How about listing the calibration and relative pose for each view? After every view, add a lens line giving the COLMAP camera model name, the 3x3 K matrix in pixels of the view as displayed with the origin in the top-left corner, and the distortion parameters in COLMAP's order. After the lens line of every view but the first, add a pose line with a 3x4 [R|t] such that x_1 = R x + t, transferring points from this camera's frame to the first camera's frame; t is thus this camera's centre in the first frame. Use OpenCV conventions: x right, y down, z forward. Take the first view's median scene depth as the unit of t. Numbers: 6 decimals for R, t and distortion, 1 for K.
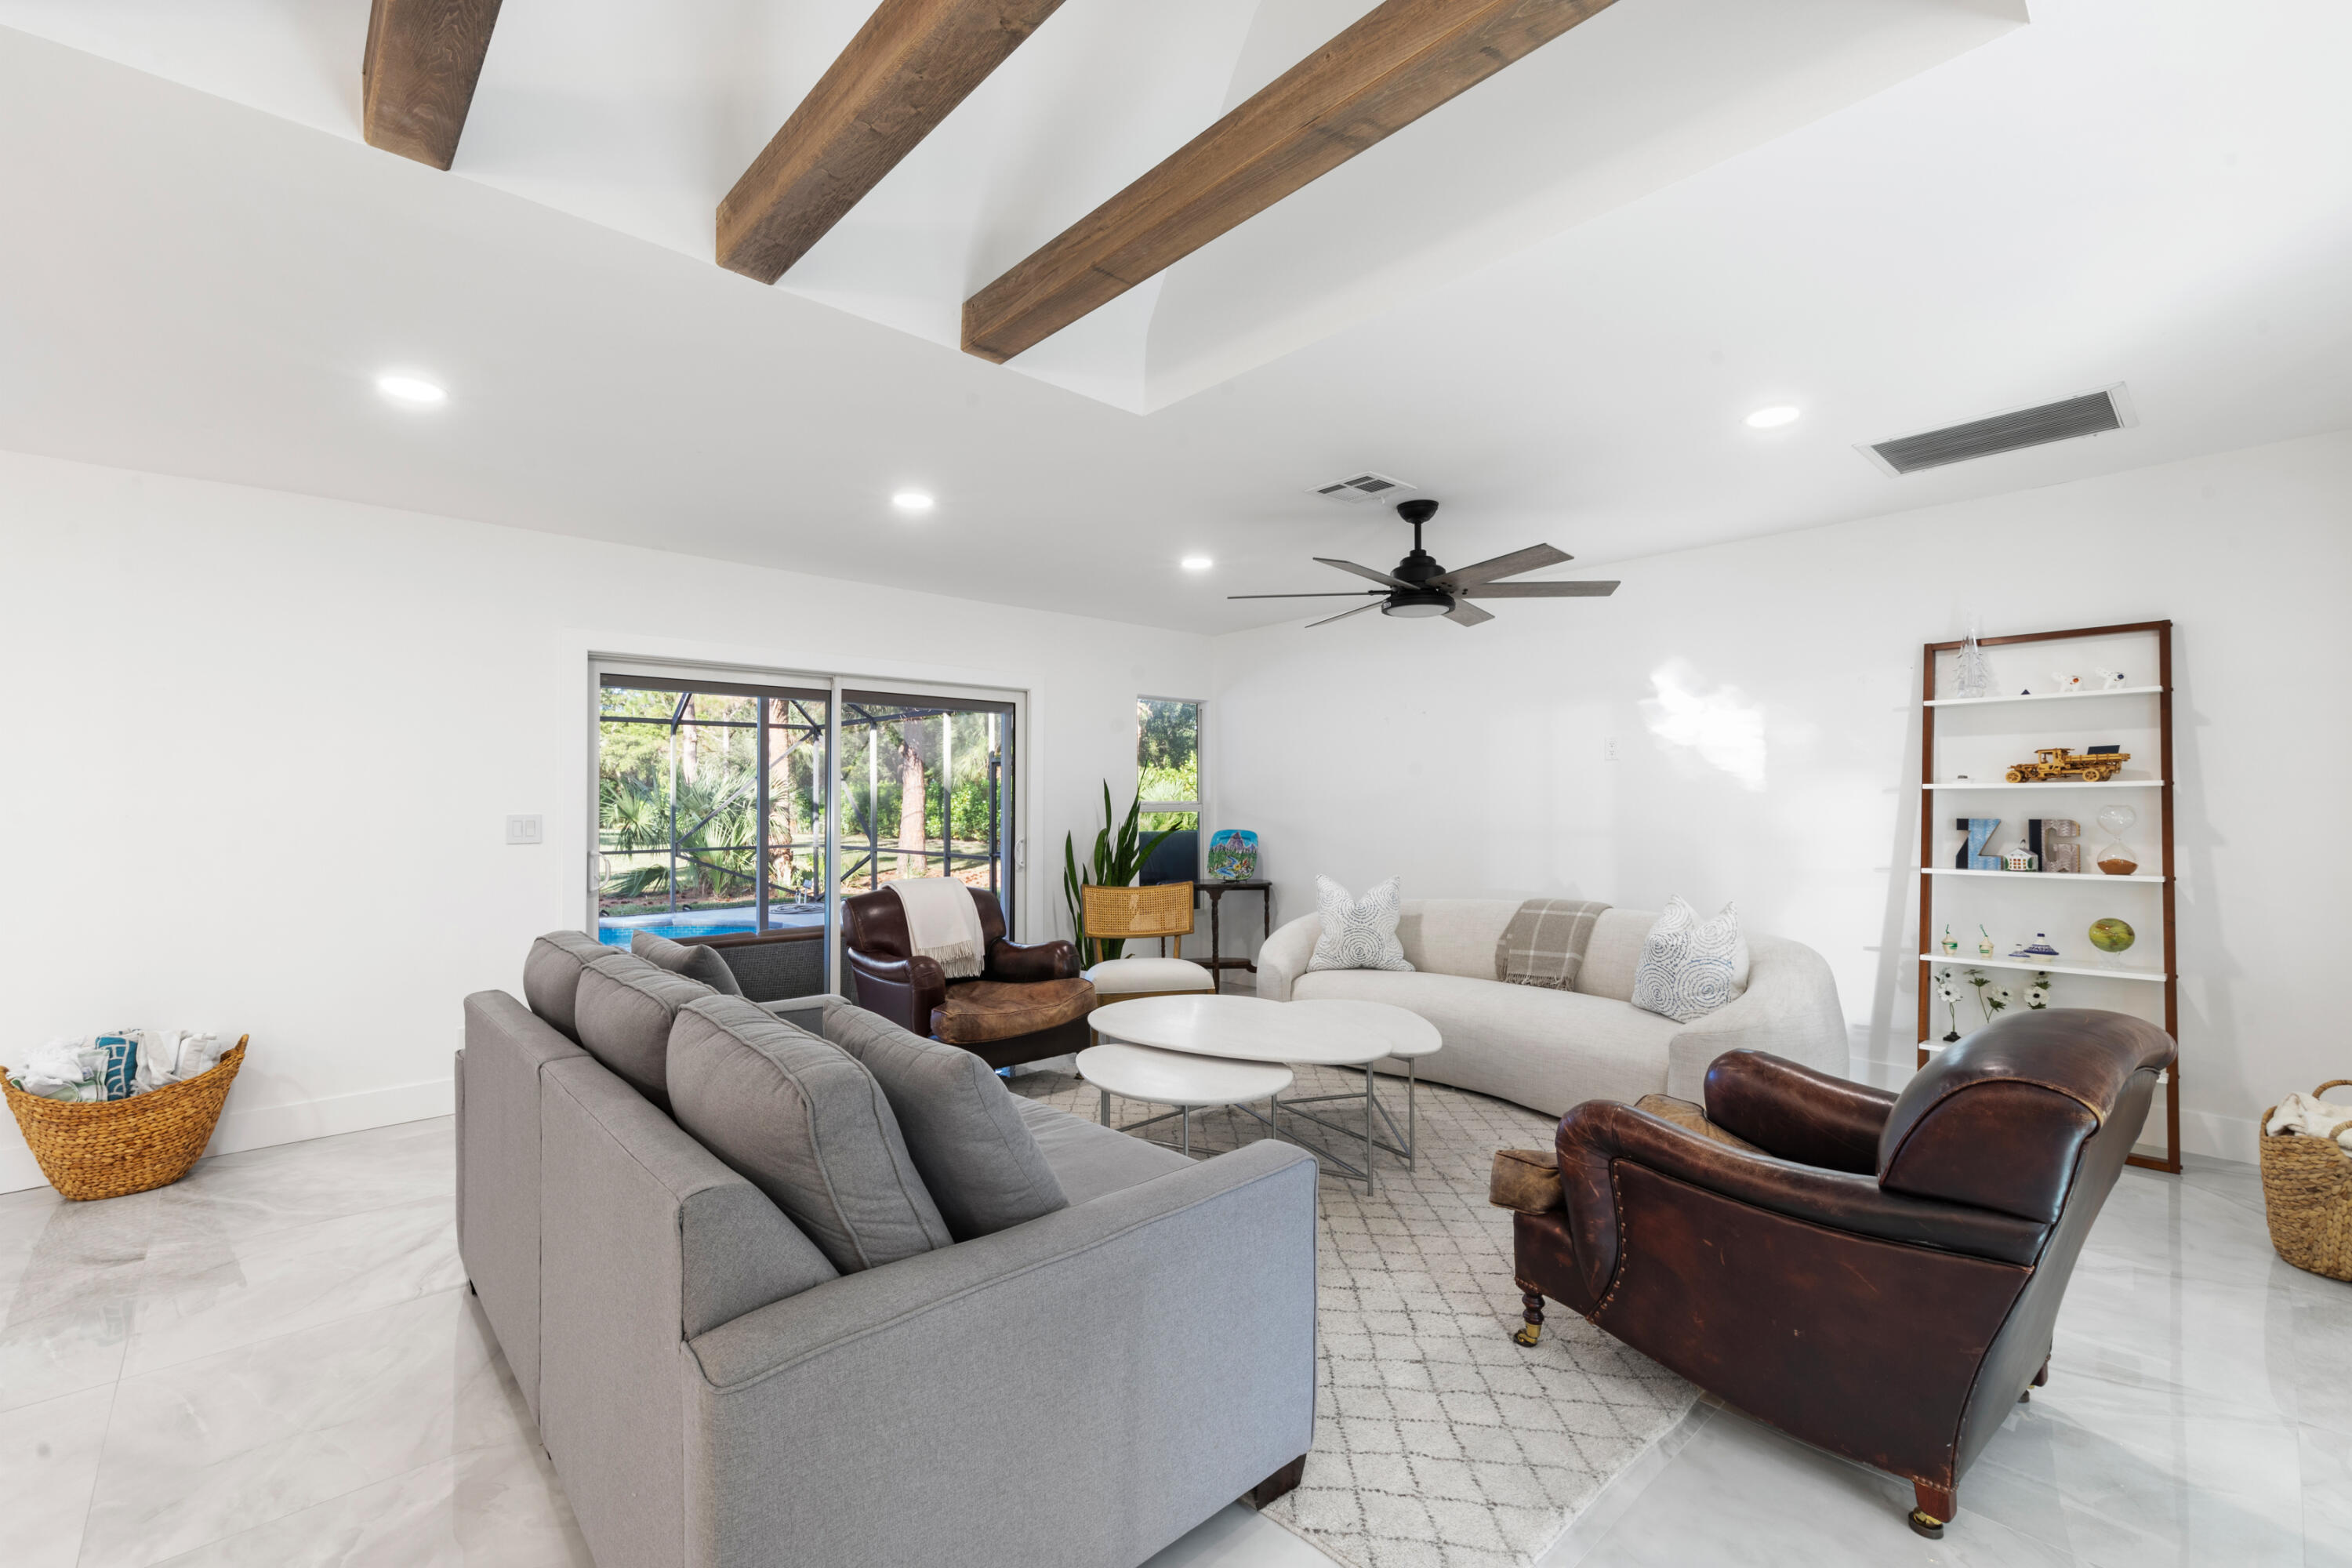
lens RADIAL K [[1019.5, 0, 1122.7], [0, 1019.5, 792.7], [0, 0, 1]] dist [0.003258, -0.000472]
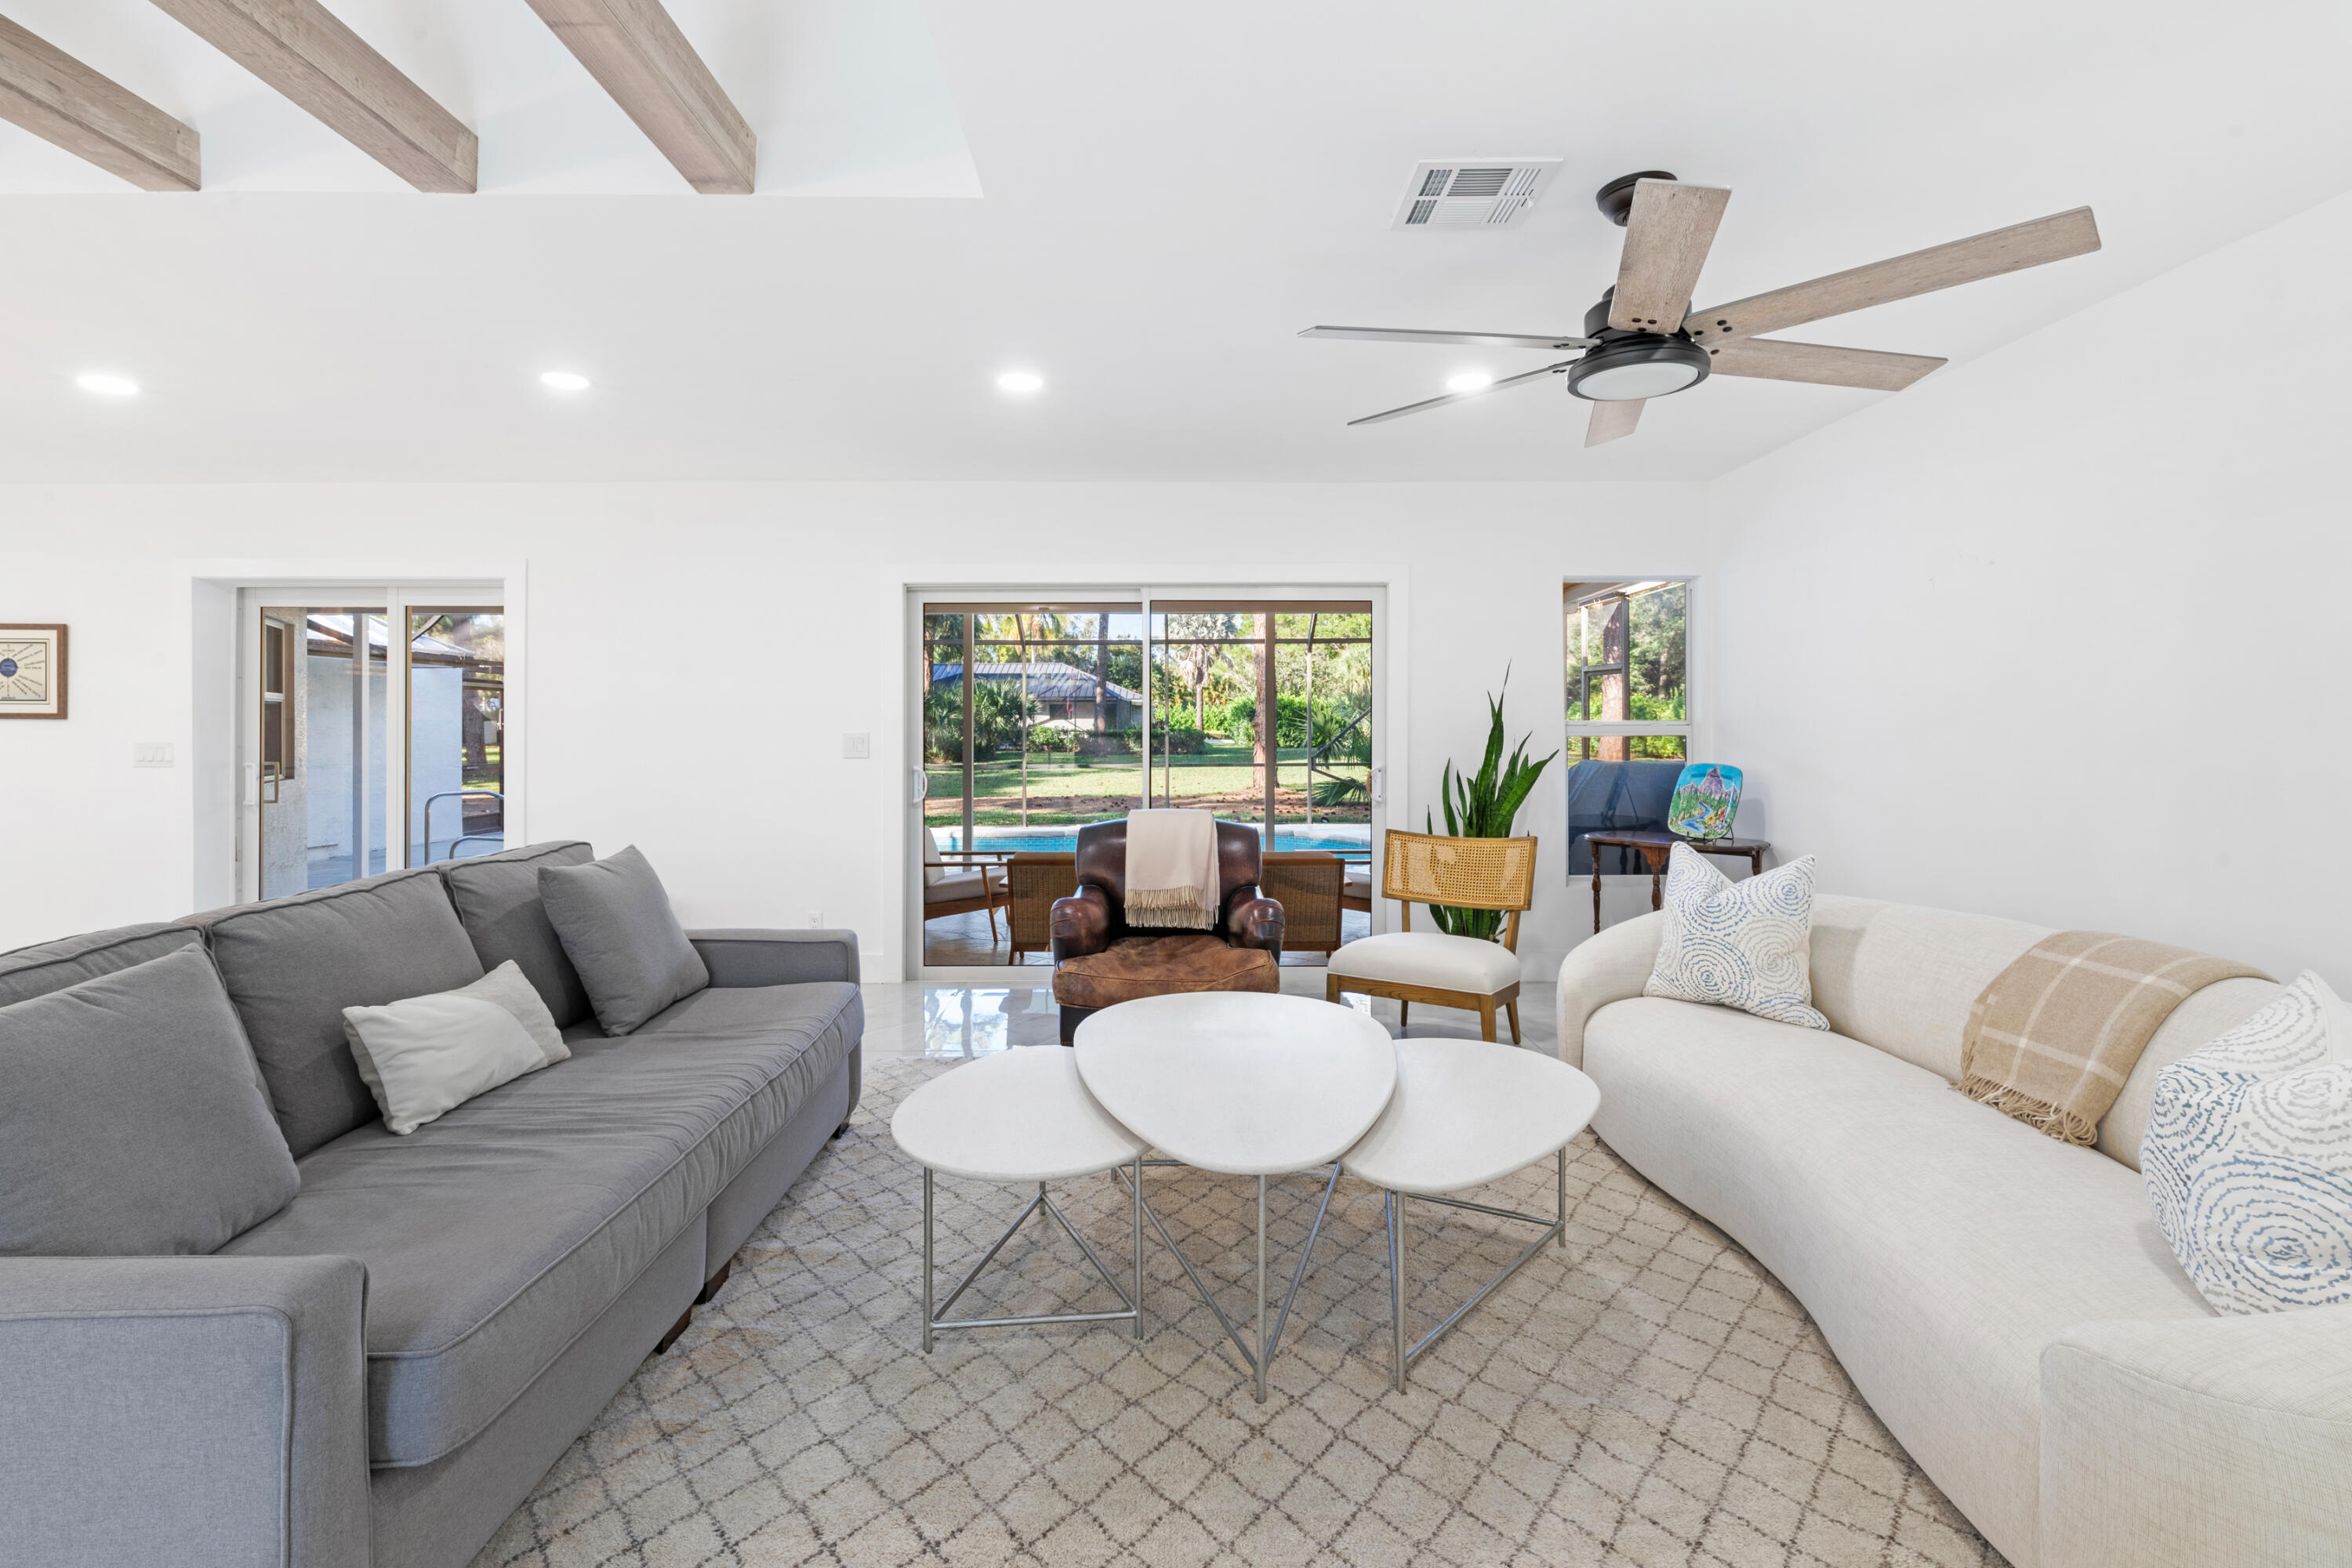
lens RADIAL K [[1019.5, 0, 1150.2], [0, 1019.5, 719.9], [0, 0, 1]] dist [0.003258, -0.000472]
pose [[0.741175, 0.000576, -0.671312, 0.447524], [0.007694, 0.999927, 0.009353, -0.001474], [0.671268, -0.012097, 0.741116, 0.401687]]
